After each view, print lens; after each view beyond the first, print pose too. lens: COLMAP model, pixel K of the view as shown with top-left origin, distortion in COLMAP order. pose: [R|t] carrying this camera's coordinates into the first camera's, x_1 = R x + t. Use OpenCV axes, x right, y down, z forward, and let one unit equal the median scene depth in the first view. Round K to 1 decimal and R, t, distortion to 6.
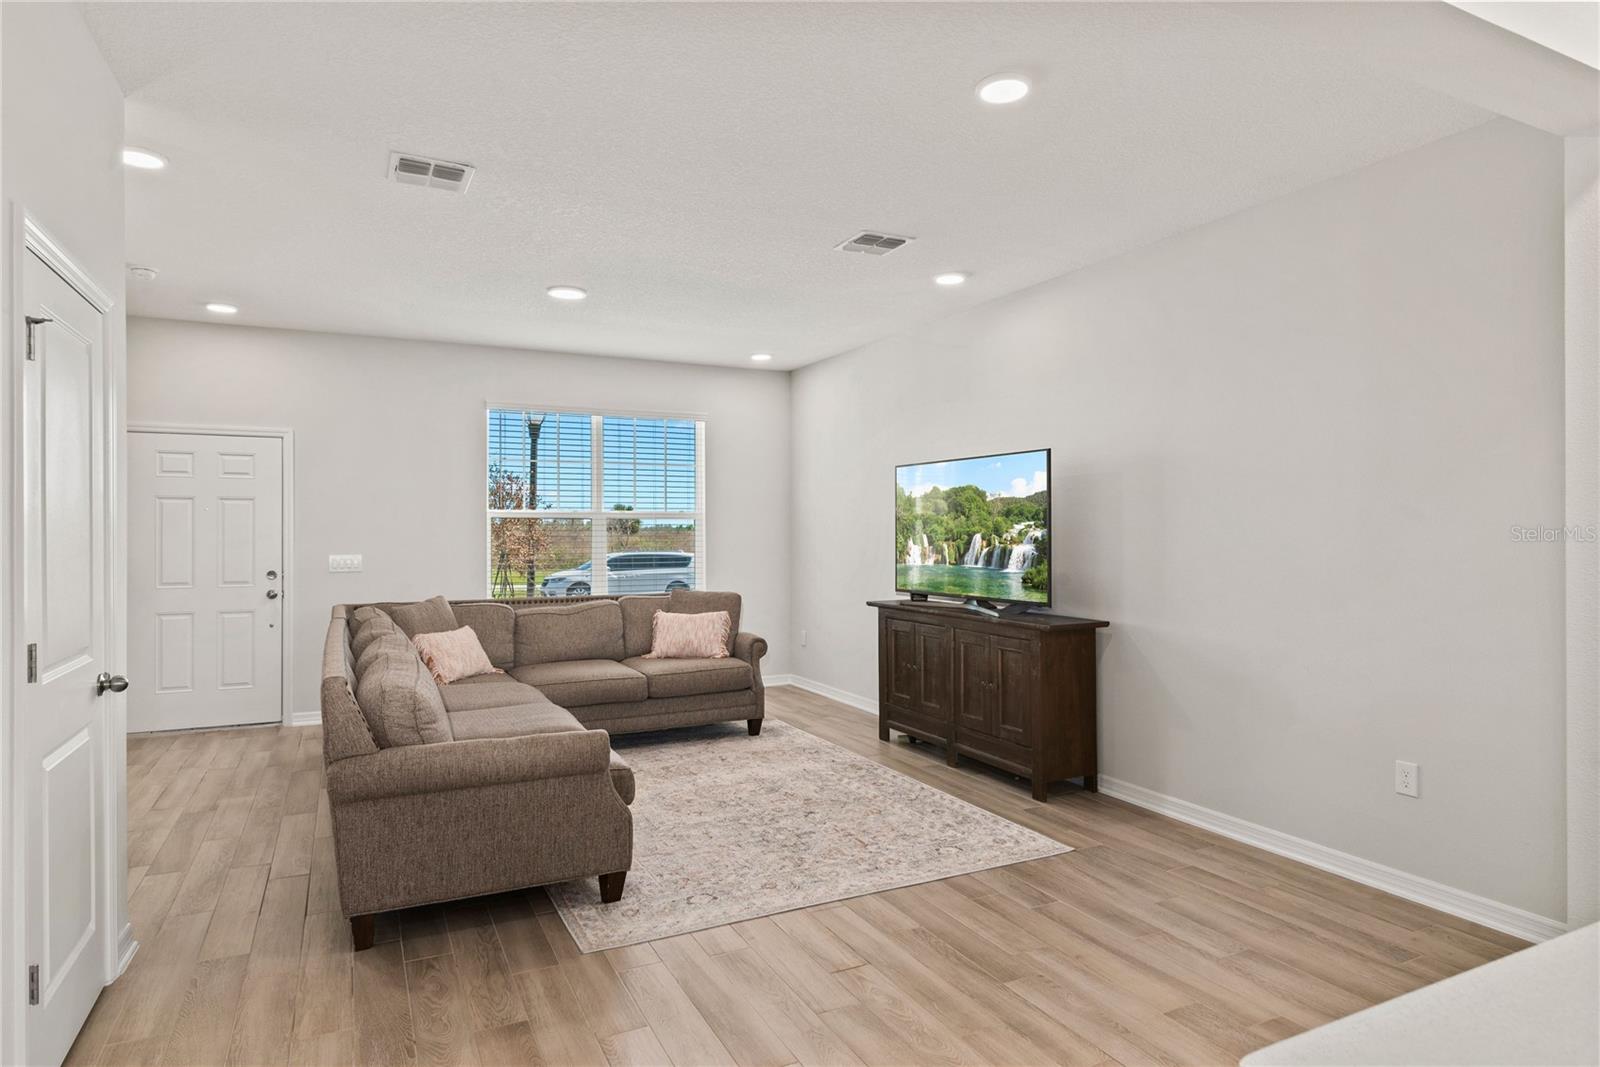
lens RADIAL K [[914.4, 0, 799.4], [0, 914.4, 529.9], [0, 0, 1]] dist [0.002991, 0.000873]
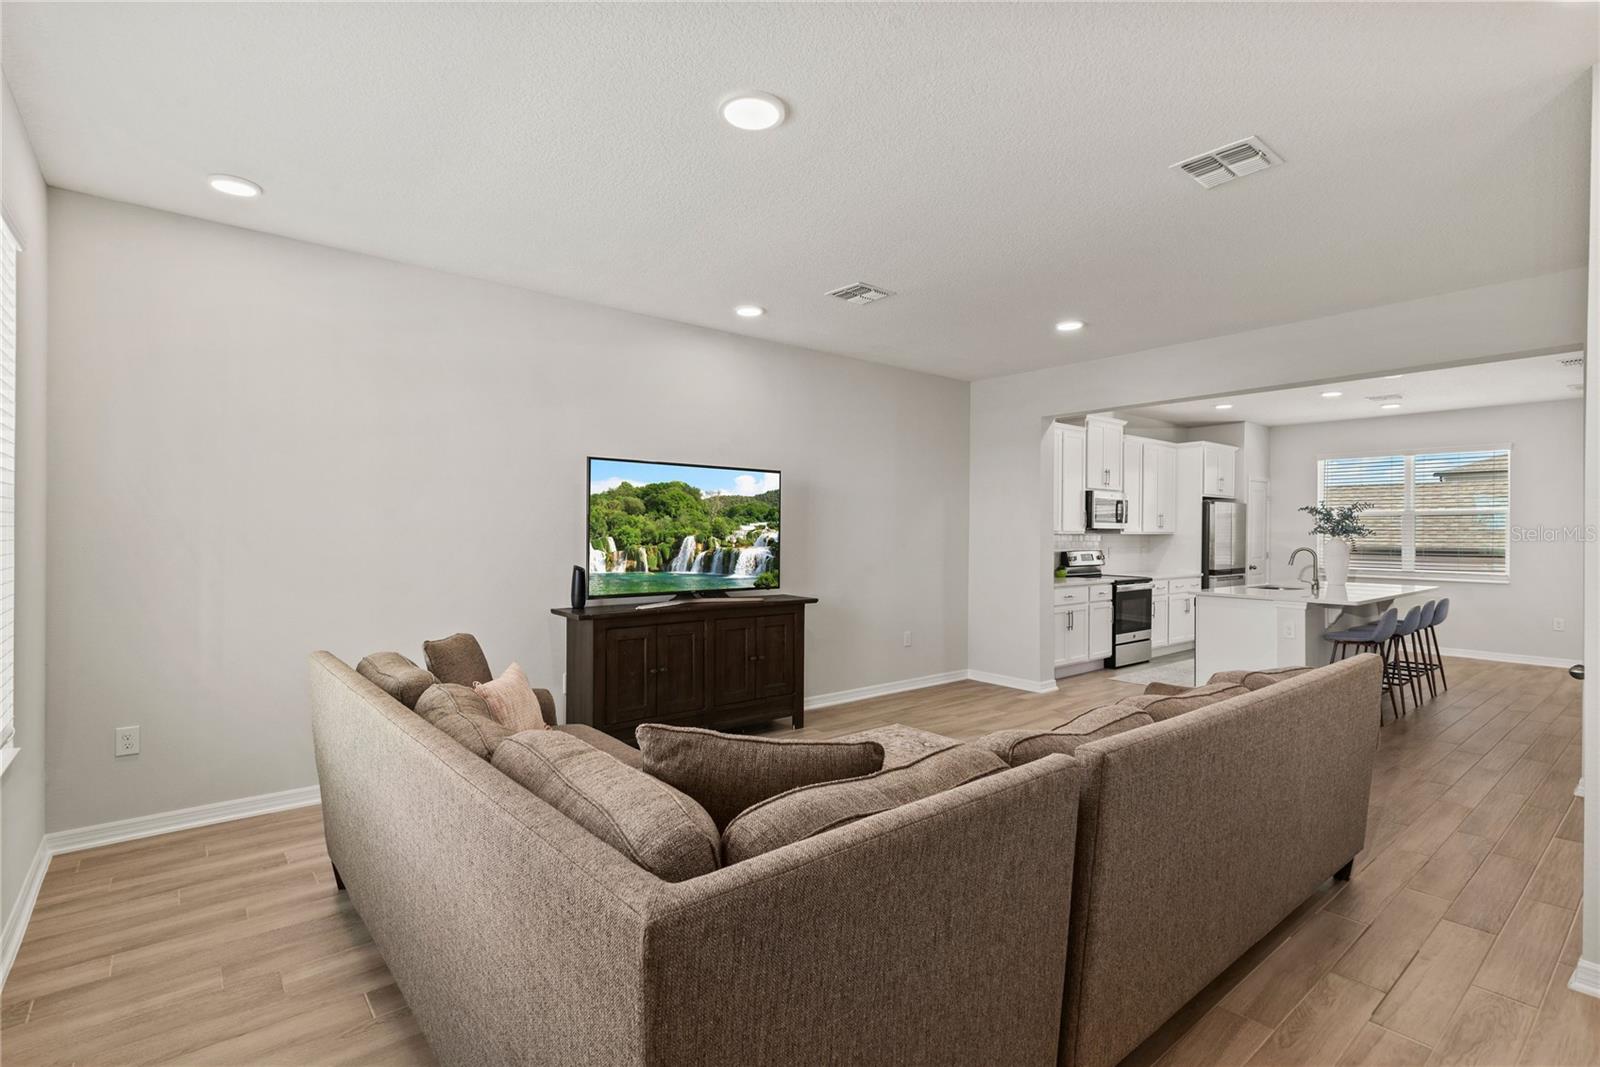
lens RADIAL K [[747.2, 0, 800.0], [0, 747.2, 533.5], [0, 0, 1]] dist [0.003756, 0.000067]
pose [[-0.224933, -0.002548, 0.974371, -0.680258], [-0.003971, 0.999991, 0.001698, 0.000389], [-0.974366, -0.003487, -0.224941, 1.021903]]
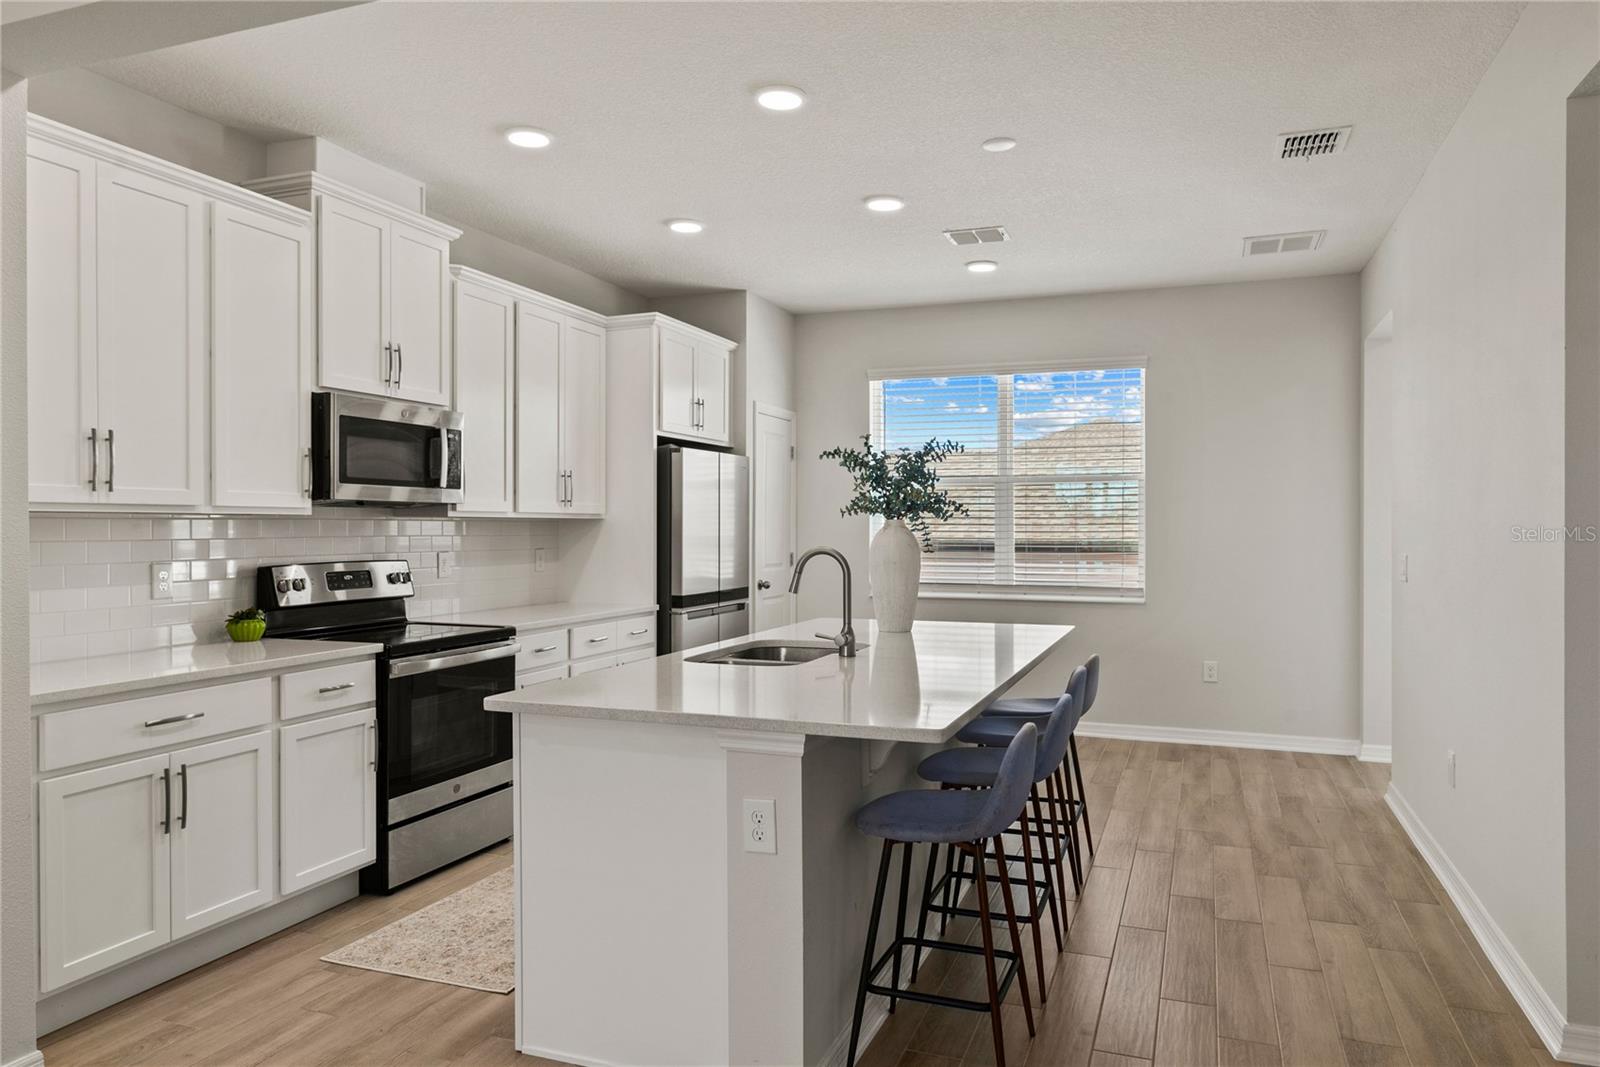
lens RADIAL K [[1071.0, 0, 800.0], [0, 1071.0, 533.5], [0, 0, 1]] dist [0.001928, -0.000262]
pose [[-0.681404, -0.003854, 0.731897, -0.183916], [0.001589, 0.999976, 0.006745, 0.008777], [-0.731906, 0.005759, -0.681382, 0.446090]]
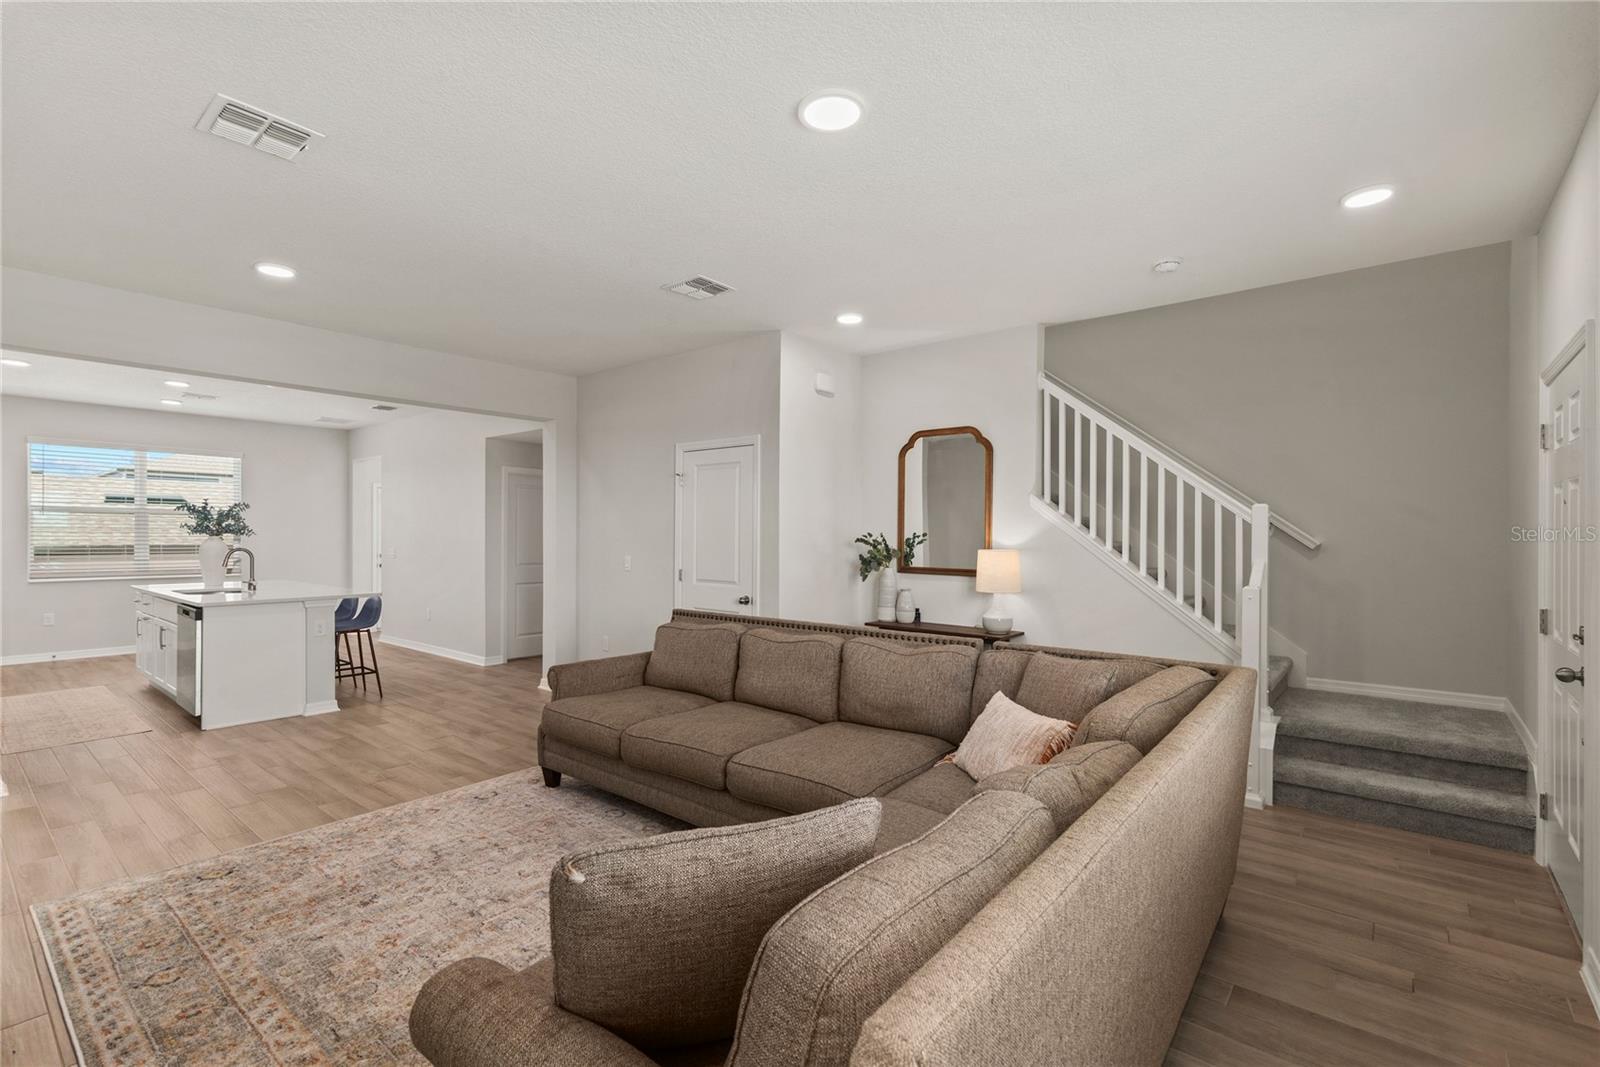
lens RADIAL K [[720.7, 0, 800.0], [0, 720.7, 533.5], [0, 0, 1]] dist [0.010341, 0.000128]
pose [[-0.912280, -0.003767, -0.409549, -0.053931], [-0.003675, 0.999993, -0.001013, -0.002093], [0.409550, 0.000581, -0.912287, 1.330051]]
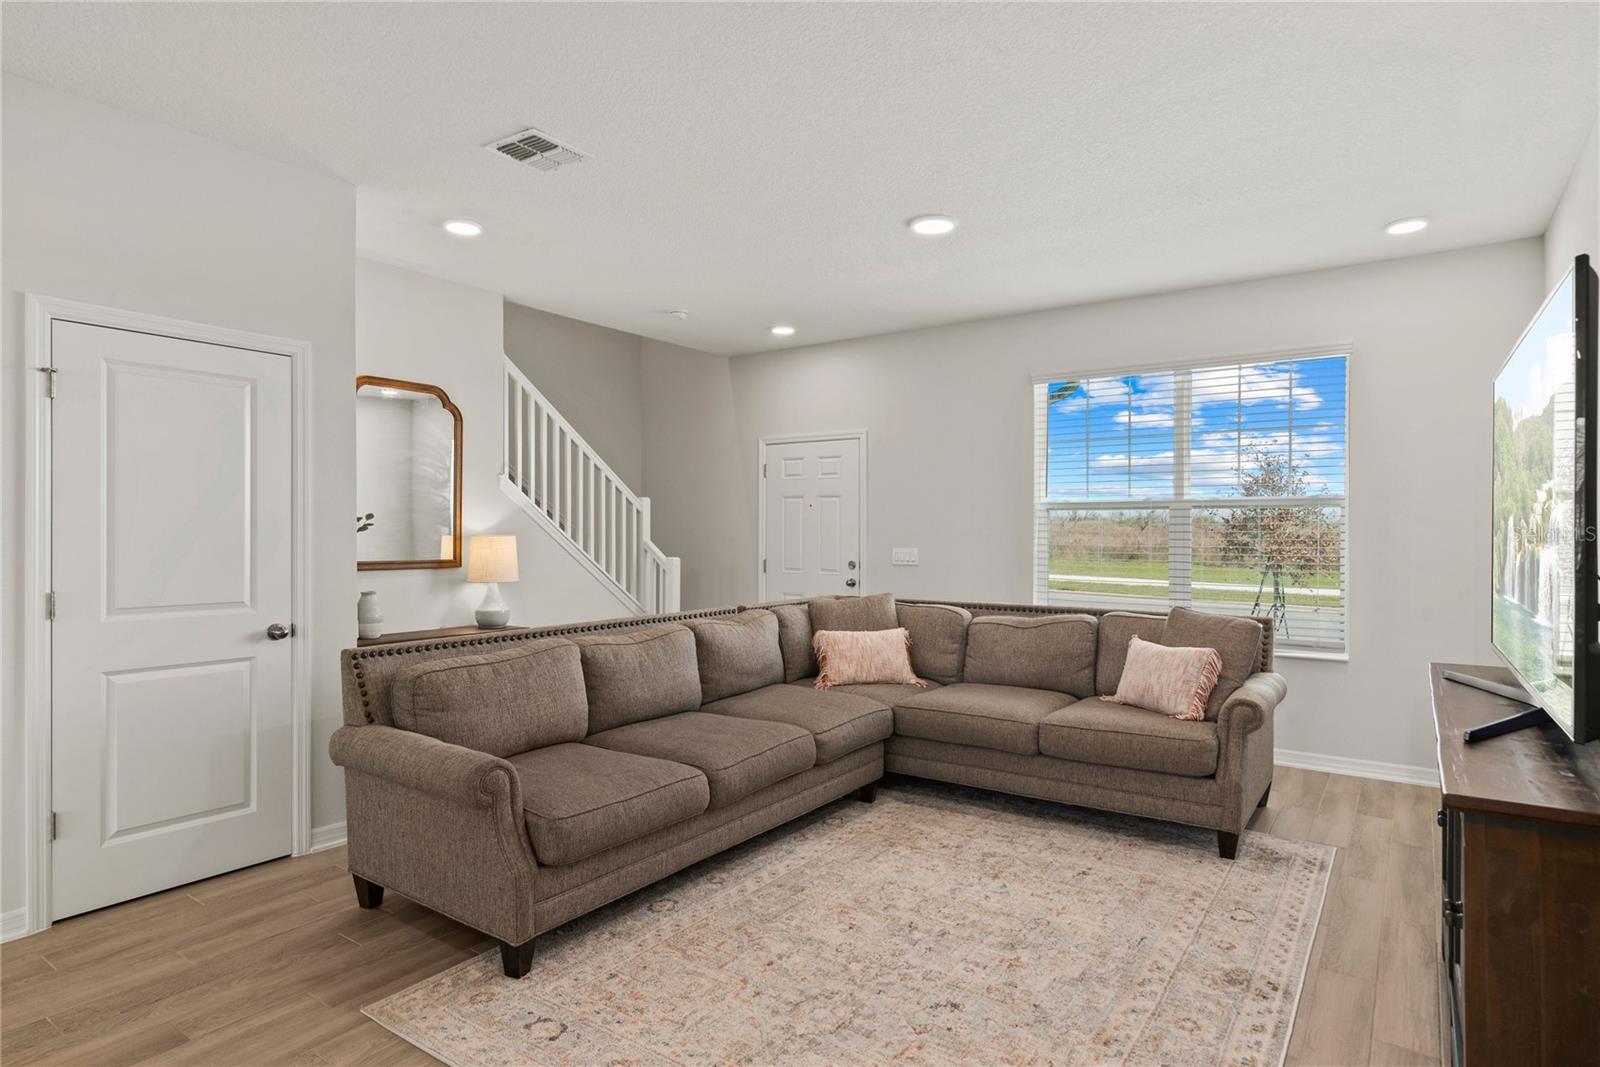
lens RADIAL K [[872.6, 0, 800.0], [0, 872.6, 533.5], [0, 0, 1]] dist [0.003005, 0.000360]
pose [[0.473964, 0.005704, -0.880526, 0.350340], [-0.003125, 0.999984, 0.004796, 0.007608], [0.880538, 0.000479, 0.473974, 0.510188]]
